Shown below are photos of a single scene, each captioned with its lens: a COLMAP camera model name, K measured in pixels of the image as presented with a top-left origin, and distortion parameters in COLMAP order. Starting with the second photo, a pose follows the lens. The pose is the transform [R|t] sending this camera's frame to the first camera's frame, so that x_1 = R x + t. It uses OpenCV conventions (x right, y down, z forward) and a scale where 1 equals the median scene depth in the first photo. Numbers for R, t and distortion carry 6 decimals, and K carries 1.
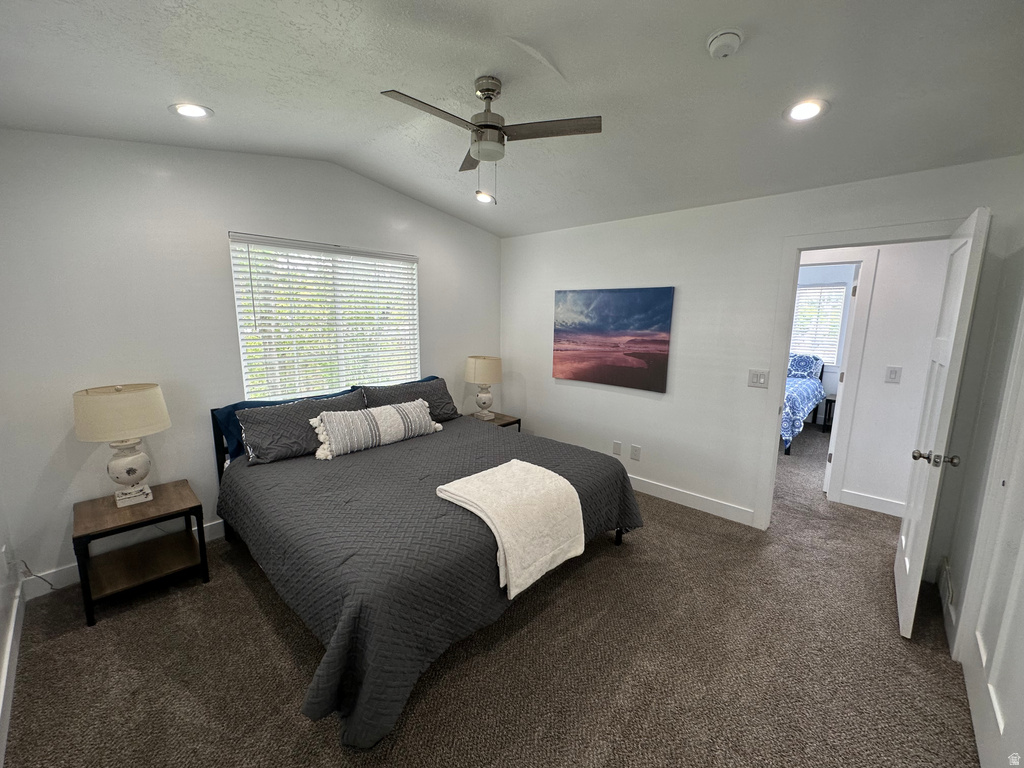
lens RADIAL K [[407.4, 0, 511.2], [0, 407.4, 382.0], [0, 0, 1]] dist [-0.000165, 0.000038]
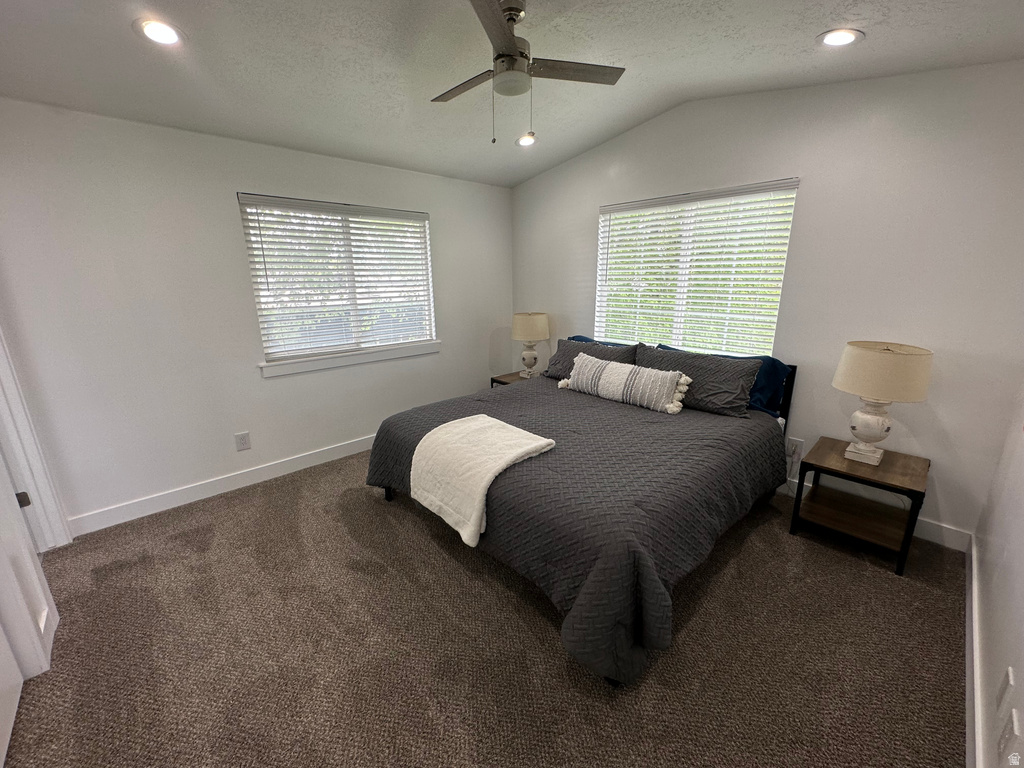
lens RADIAL K [[407.4, 0, 511.2], [0, 407.4, 382.0], [0, 0, 1]] dist [-0.000165, 0.000038]
pose [[-0.060267, 0.243243, -0.968091, 0.604602], [-0.151879, 0.956327, 0.249742, -0.093522], [0.986560, 0.162084, -0.020692, 0.686855]]
